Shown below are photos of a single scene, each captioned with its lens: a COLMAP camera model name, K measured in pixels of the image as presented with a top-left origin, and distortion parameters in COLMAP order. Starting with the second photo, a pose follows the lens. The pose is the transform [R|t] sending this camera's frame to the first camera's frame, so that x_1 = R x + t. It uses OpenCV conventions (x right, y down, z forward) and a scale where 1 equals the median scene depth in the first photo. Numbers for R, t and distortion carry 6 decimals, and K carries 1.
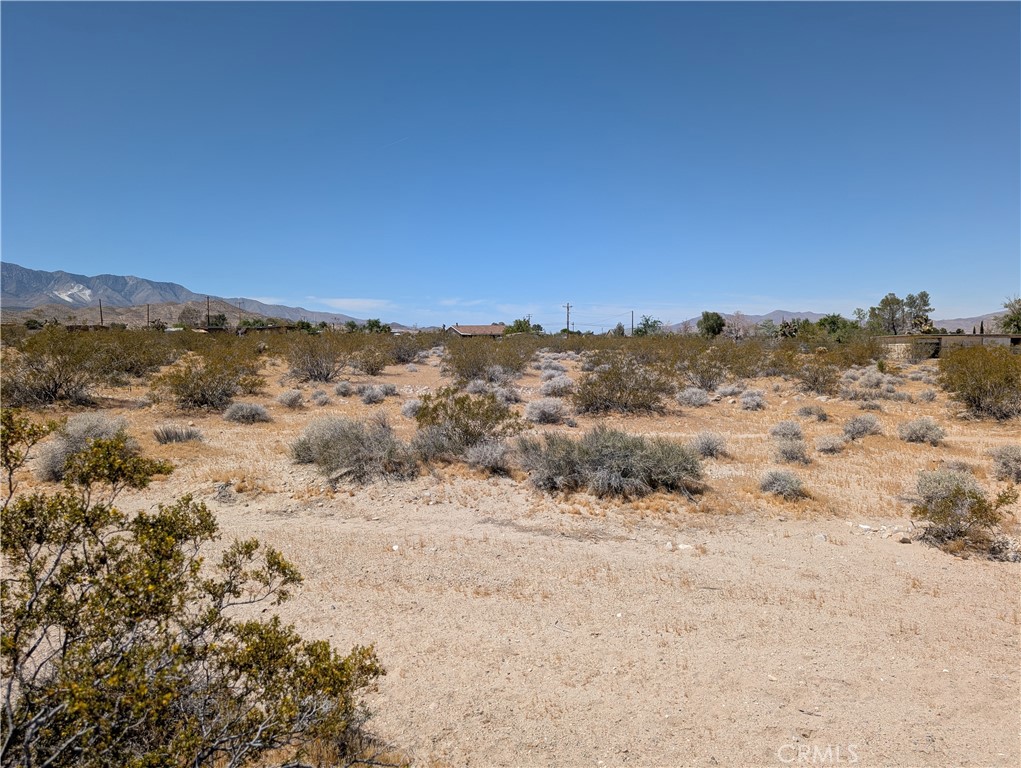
lens RADIAL K [[716.1, 0, 507.7], [0, 716.1, 376.3], [0, 0, 1]] dist [0.012760, -0.028223]
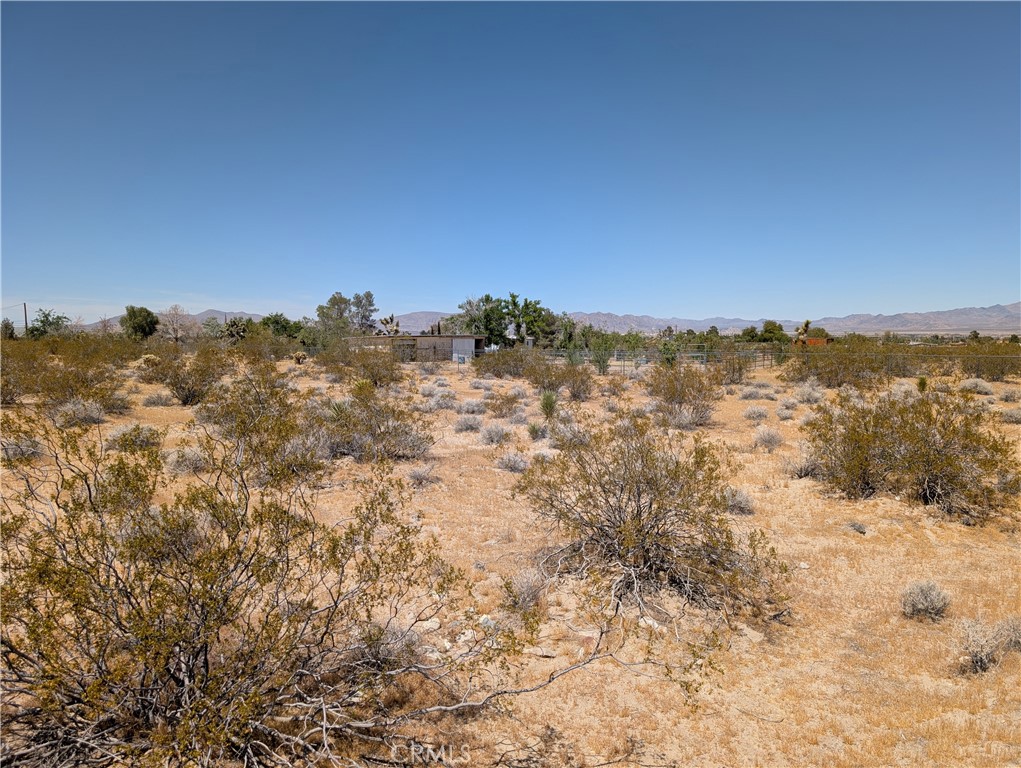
lens RADIAL K [[716.1, 0, 506.6], [0, 716.1, 388.7], [0, 0, 1]] dist [0.012760, -0.028223]
pose [[0.732374, -0.051243, 0.678971, 0.535213], [0.039364, 0.998683, 0.032912, -0.123611], [-0.679763, 0.002624, 0.733427, 1.960844]]
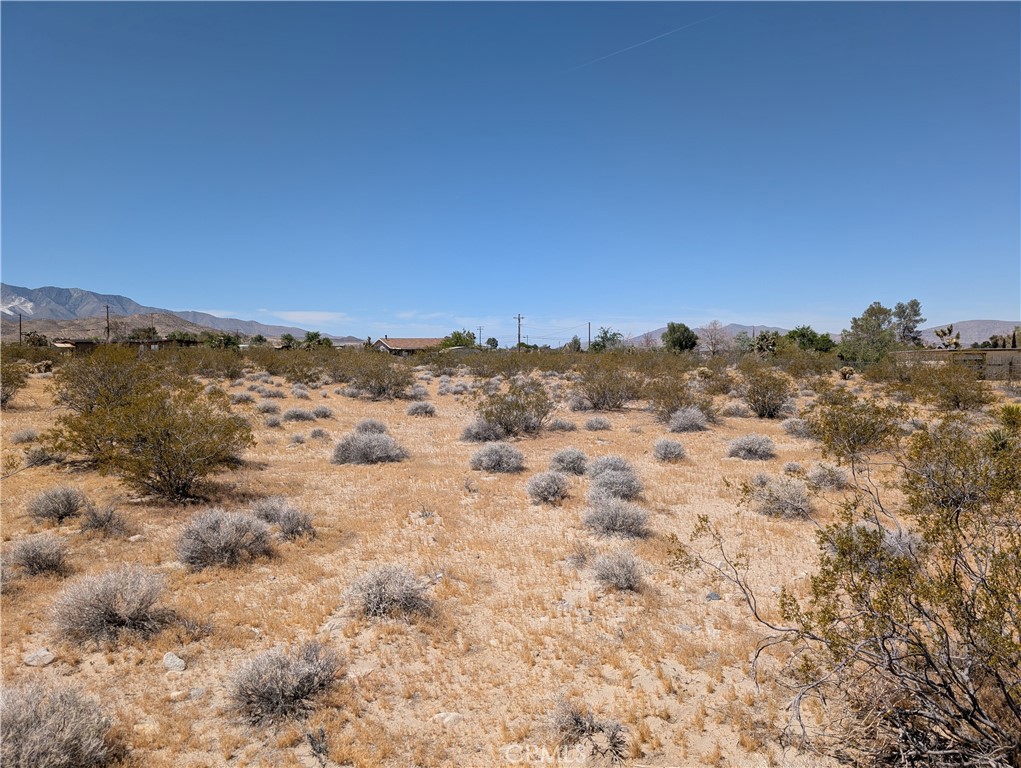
lens RADIAL K [[716.1, 0, 511.2], [0, 716.1, 393.3], [0, 0, 1]] dist [0.012760, -0.028223]
pose [[0.998137, -0.005558, 0.060762, 0.391682], [0.005285, 0.999975, 0.004654, -0.131275], [-0.060786, -0.004324, 0.998141, 2.012556]]
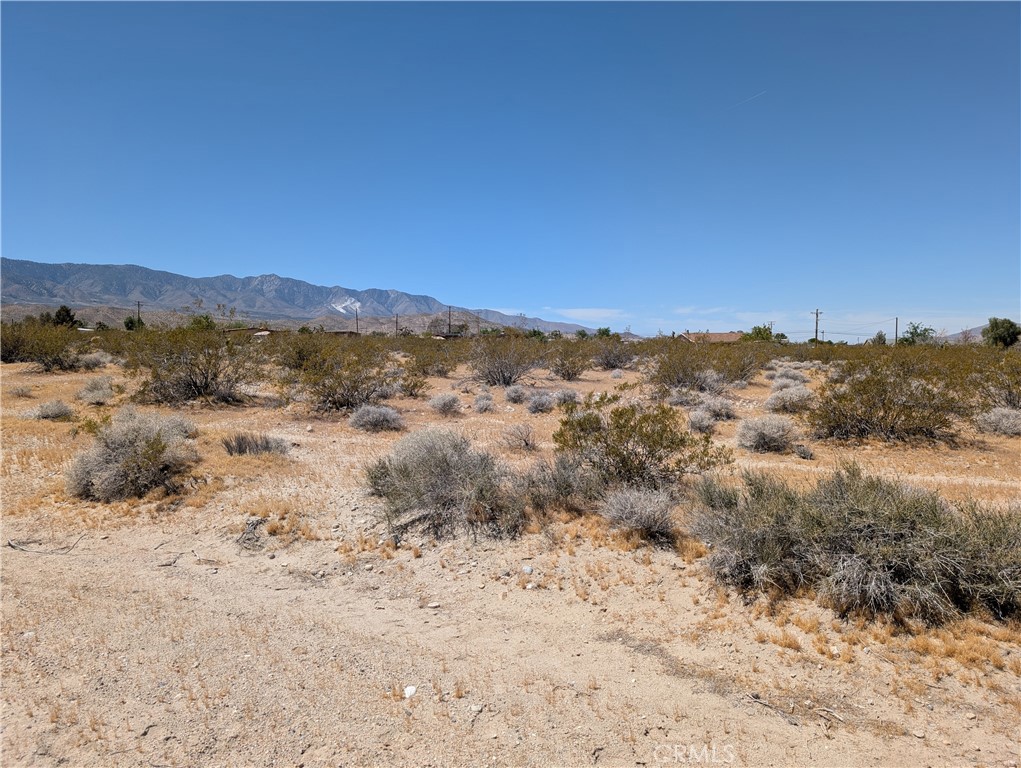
lens RADIAL K [[716.1, 0, 506.7], [0, 716.1, 385.8], [0, 0, 1]] dist [0.012760, -0.028223]
pose [[0.948032, 0.026296, -0.317087, 0.051959], [-0.026269, 0.999645, 0.004359, 0.008558], [0.317090, 0.004197, 0.948386, 0.383755]]
